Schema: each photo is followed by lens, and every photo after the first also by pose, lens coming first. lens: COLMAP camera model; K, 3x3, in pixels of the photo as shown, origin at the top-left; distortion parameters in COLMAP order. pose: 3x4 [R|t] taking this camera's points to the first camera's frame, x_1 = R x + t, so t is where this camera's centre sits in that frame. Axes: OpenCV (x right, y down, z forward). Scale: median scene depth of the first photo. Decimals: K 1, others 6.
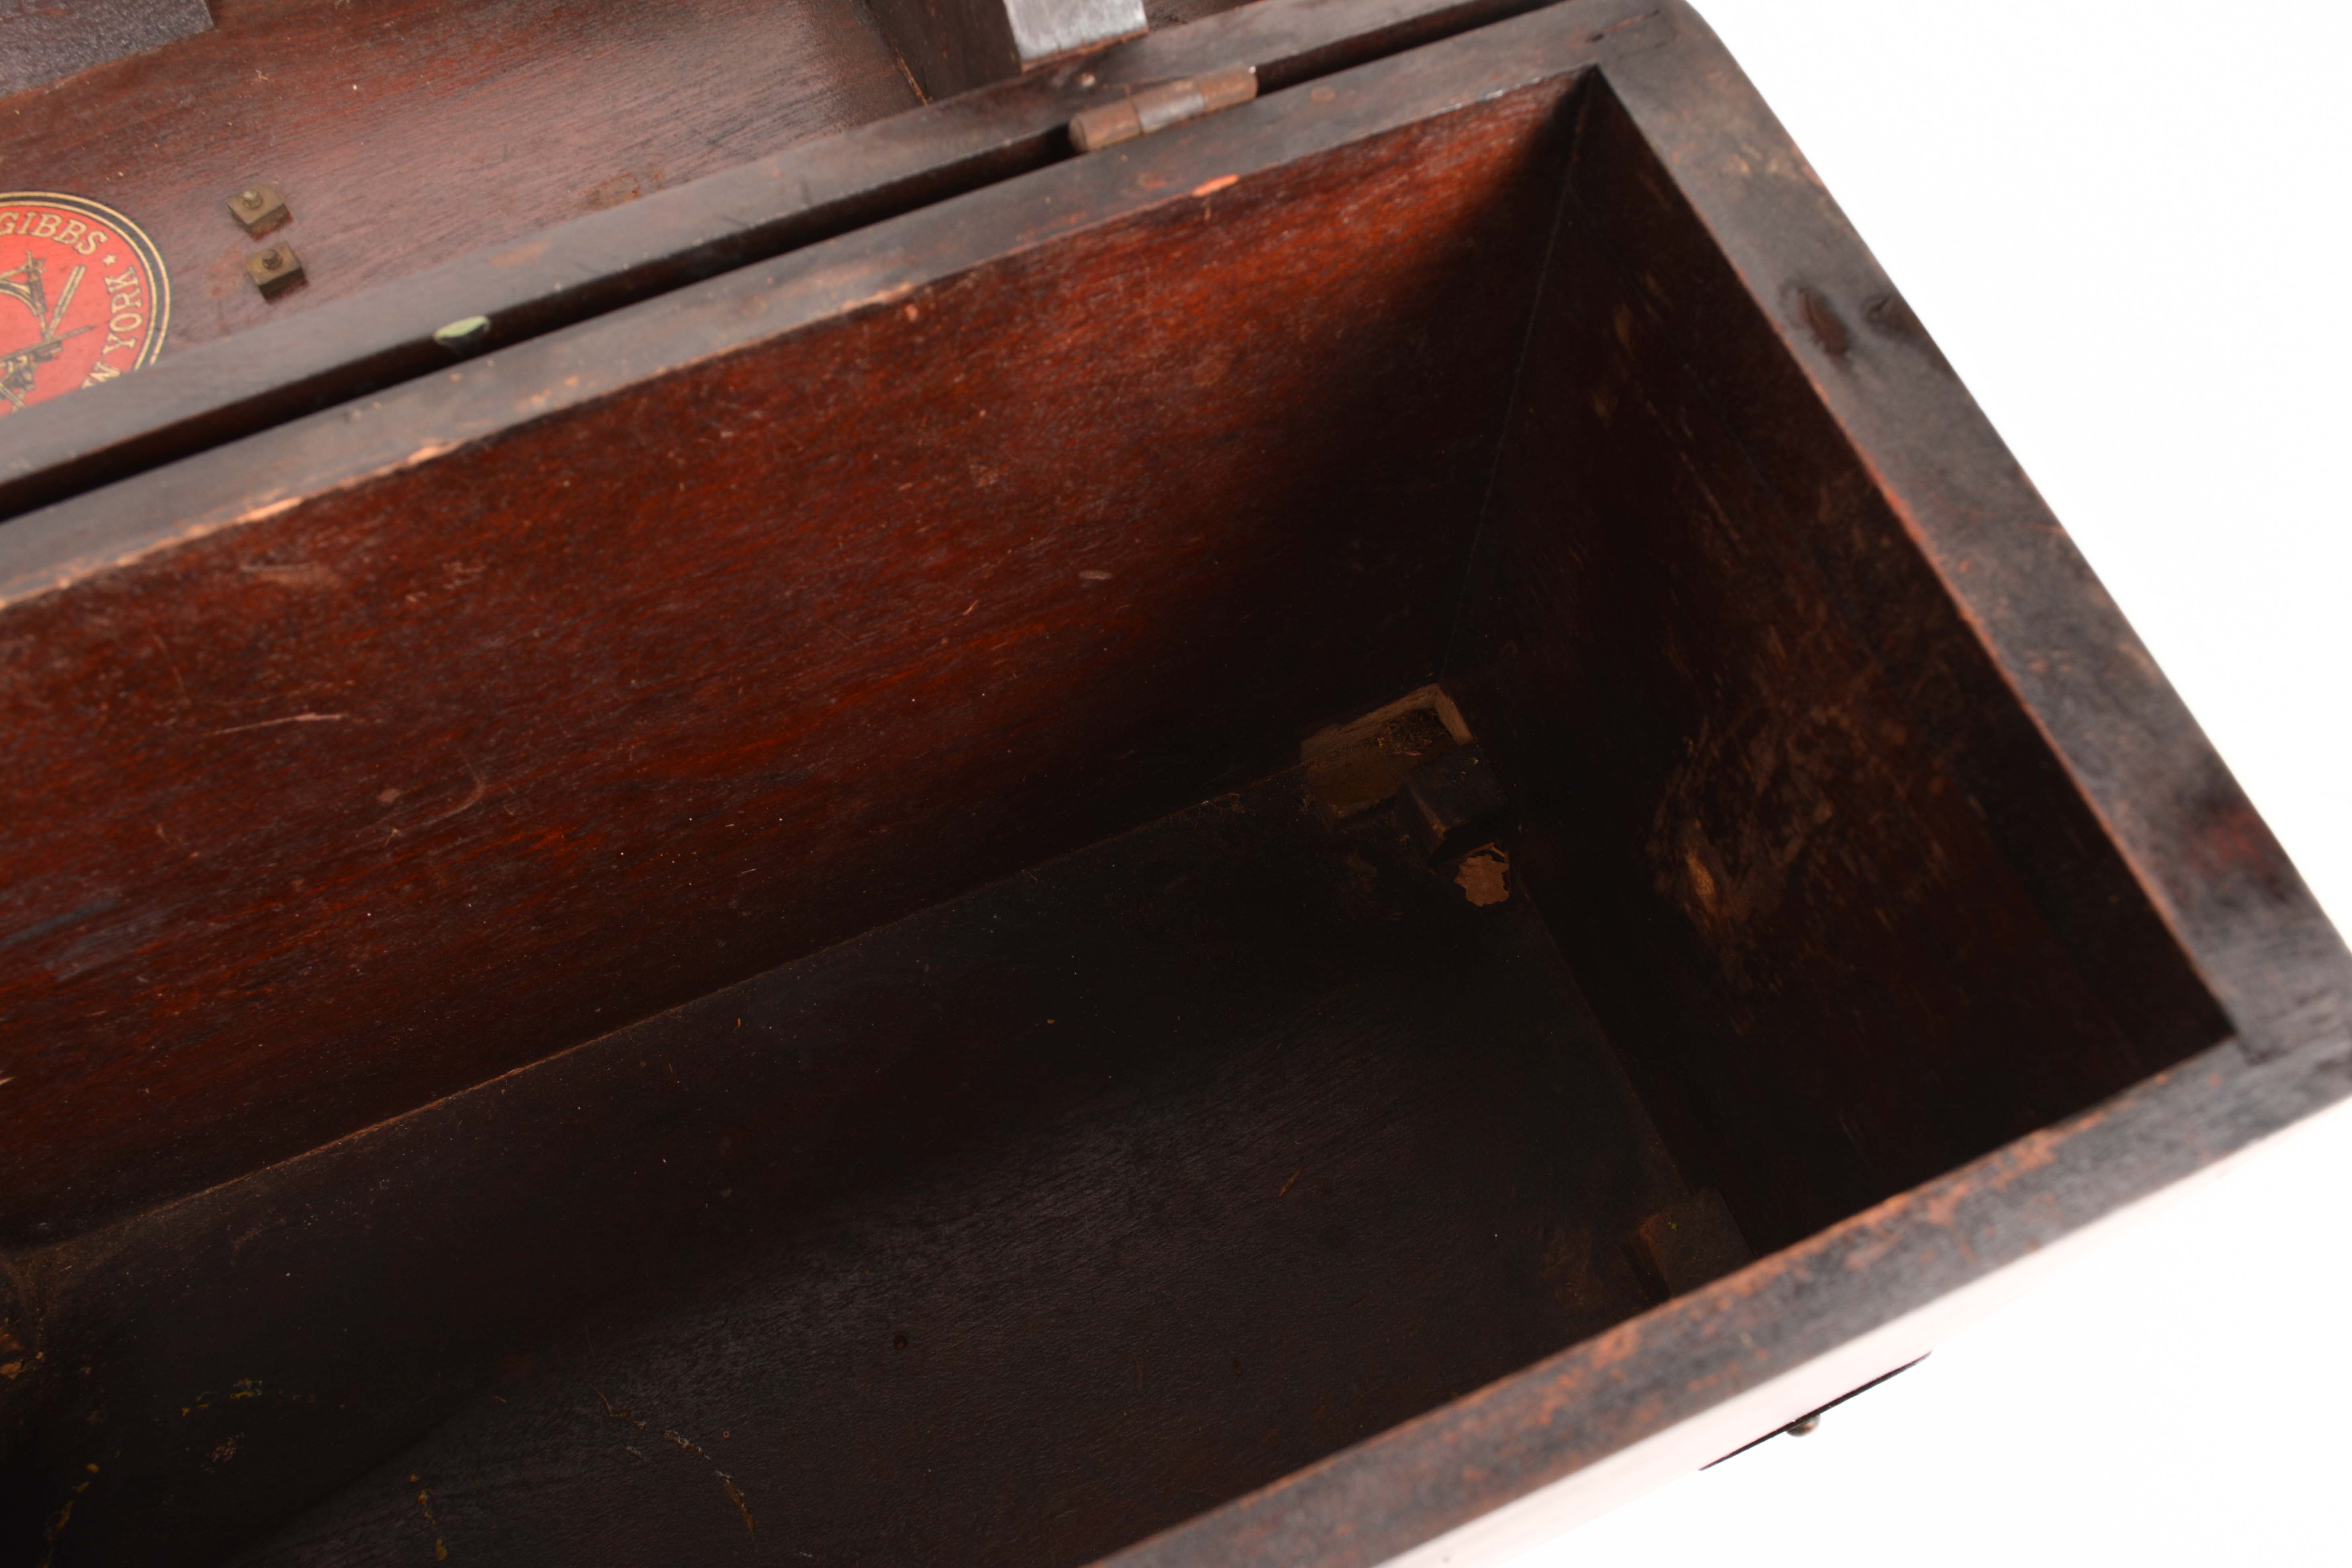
lens RADIAL K [[2033.9, 0, 1119.2], [0, 2033.9, 772.8], [0, 0, 1]] dist [-0.073611, 0.013274]
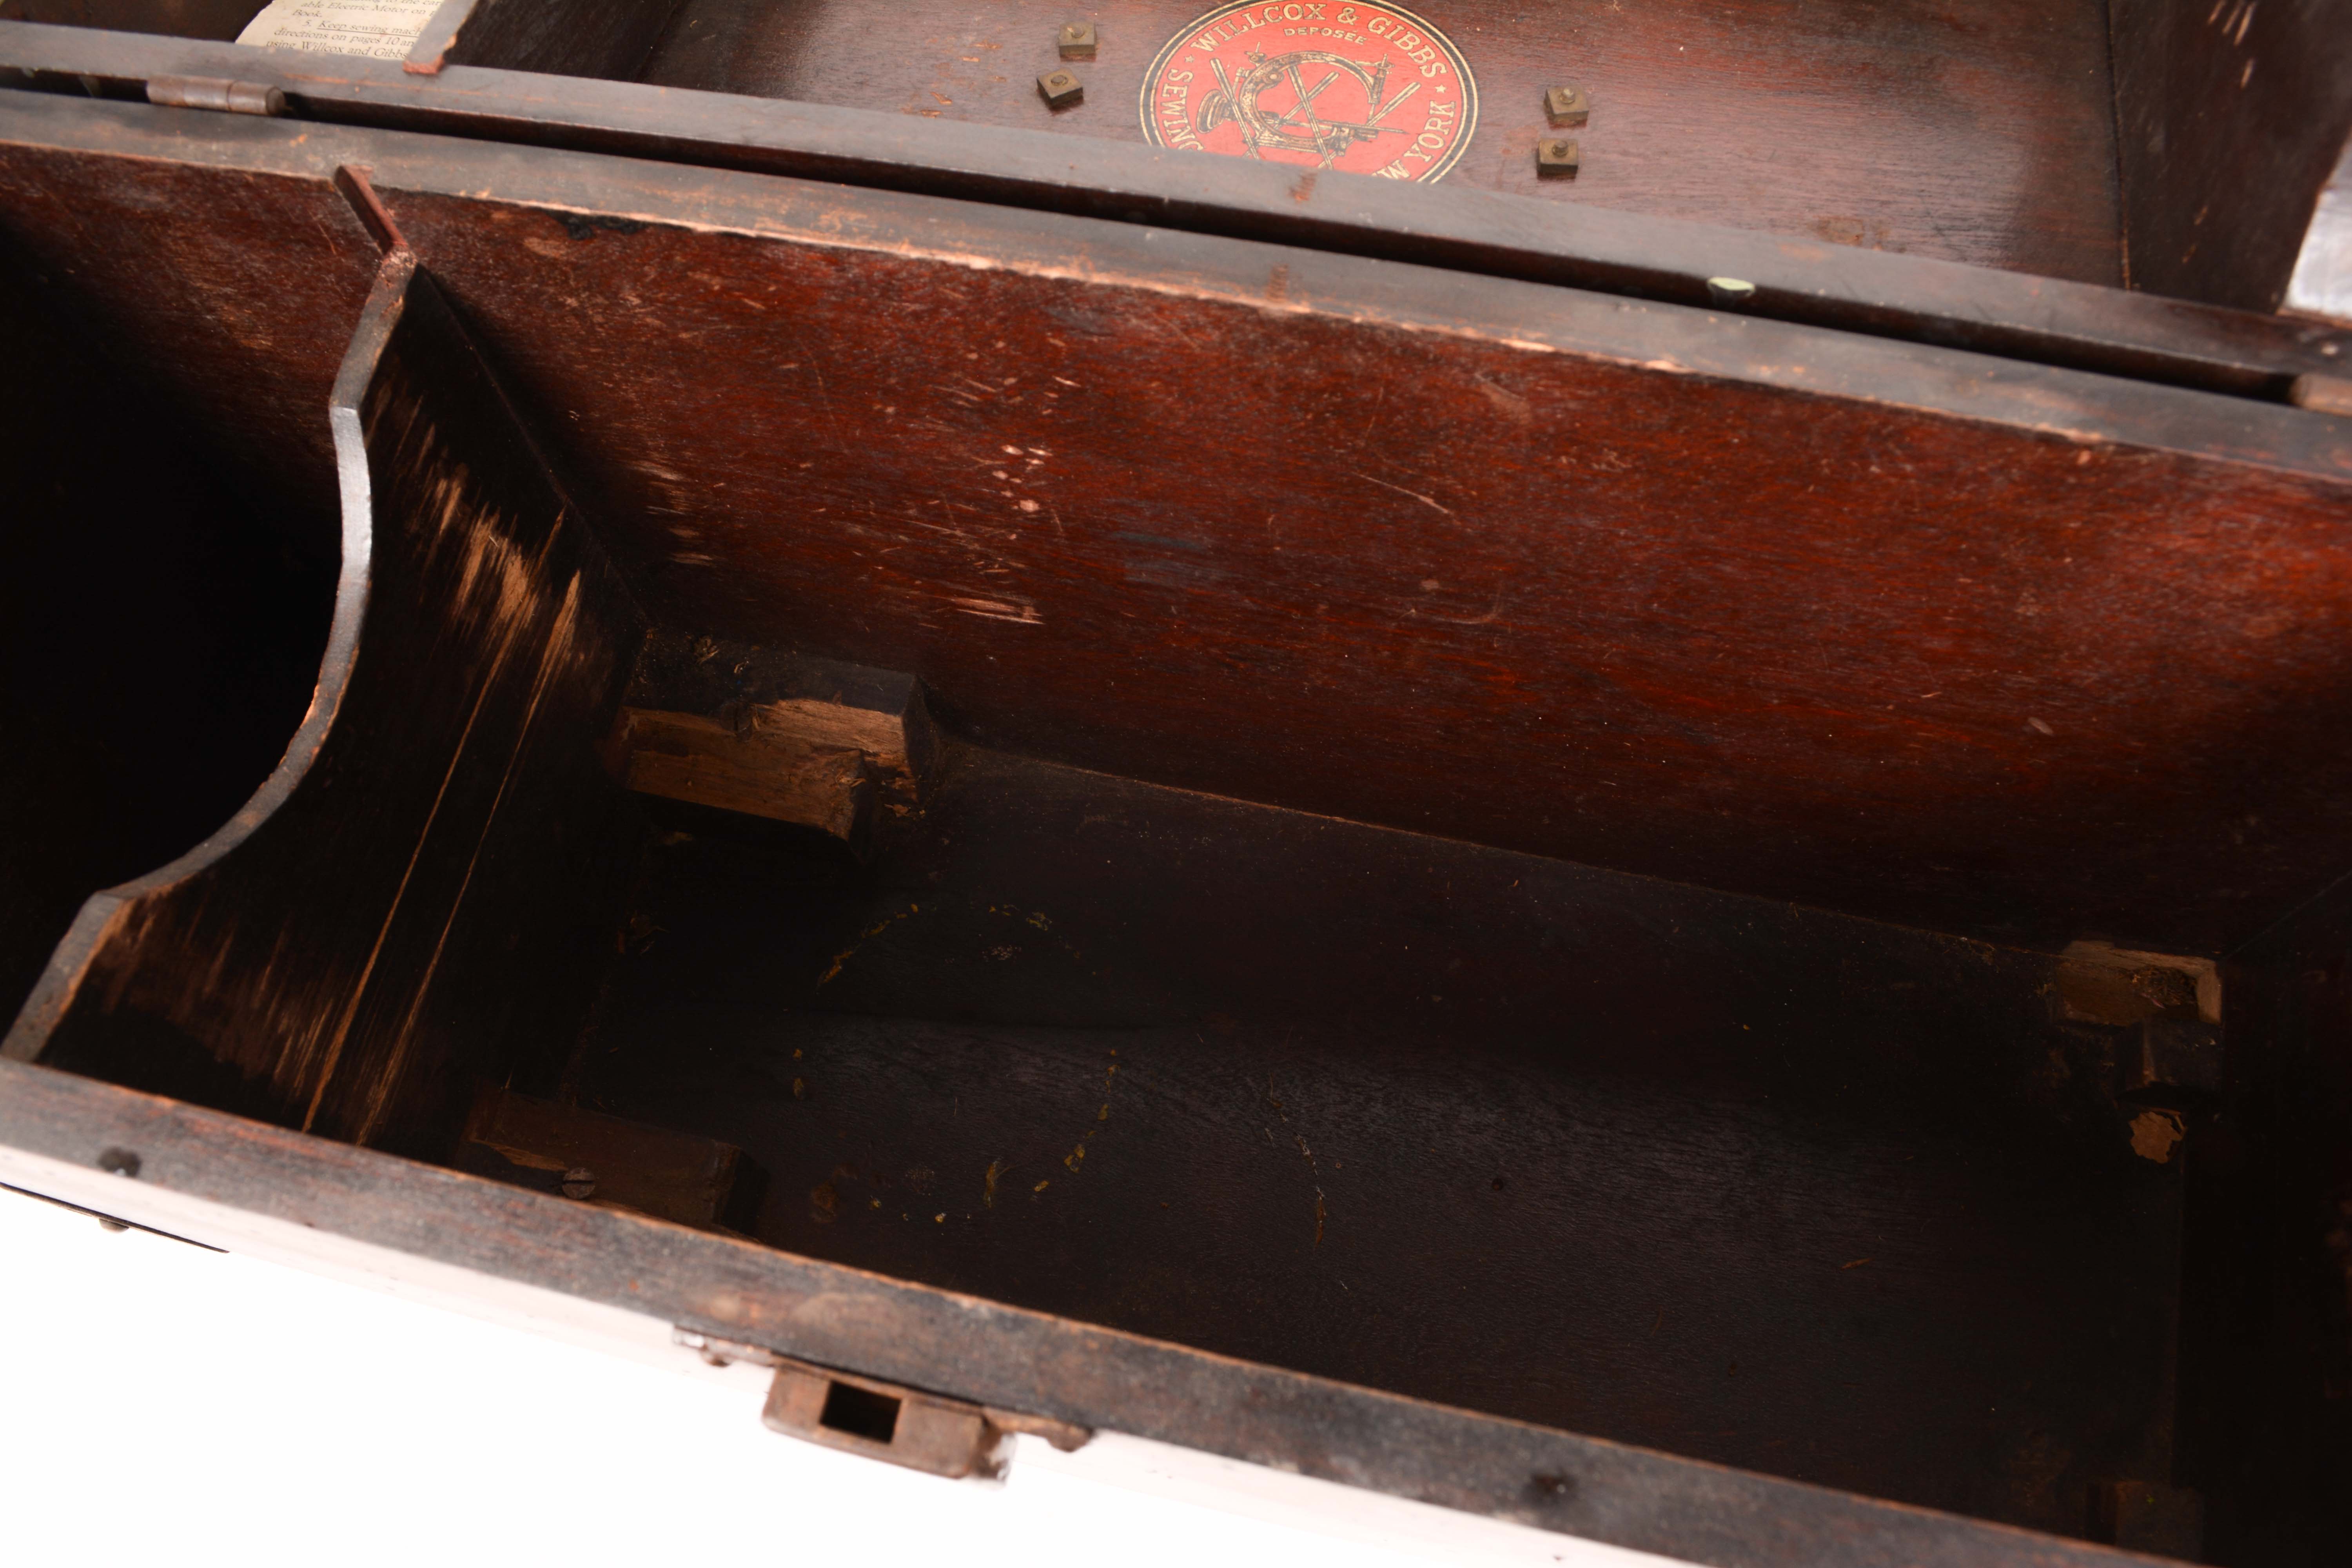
lens RADIAL K [[1740.0, 0, 1176.0], [0, 1740.0, 784.0], [0, 0, 1]] dist [-0.089630, 0.018603]
pose [[0.807096, 0.524135, -0.271808, -0.149327], [-0.507698, 0.851103, 0.133665, 0.056115], [0.301395, 0.030116, 0.953024, -0.048379]]
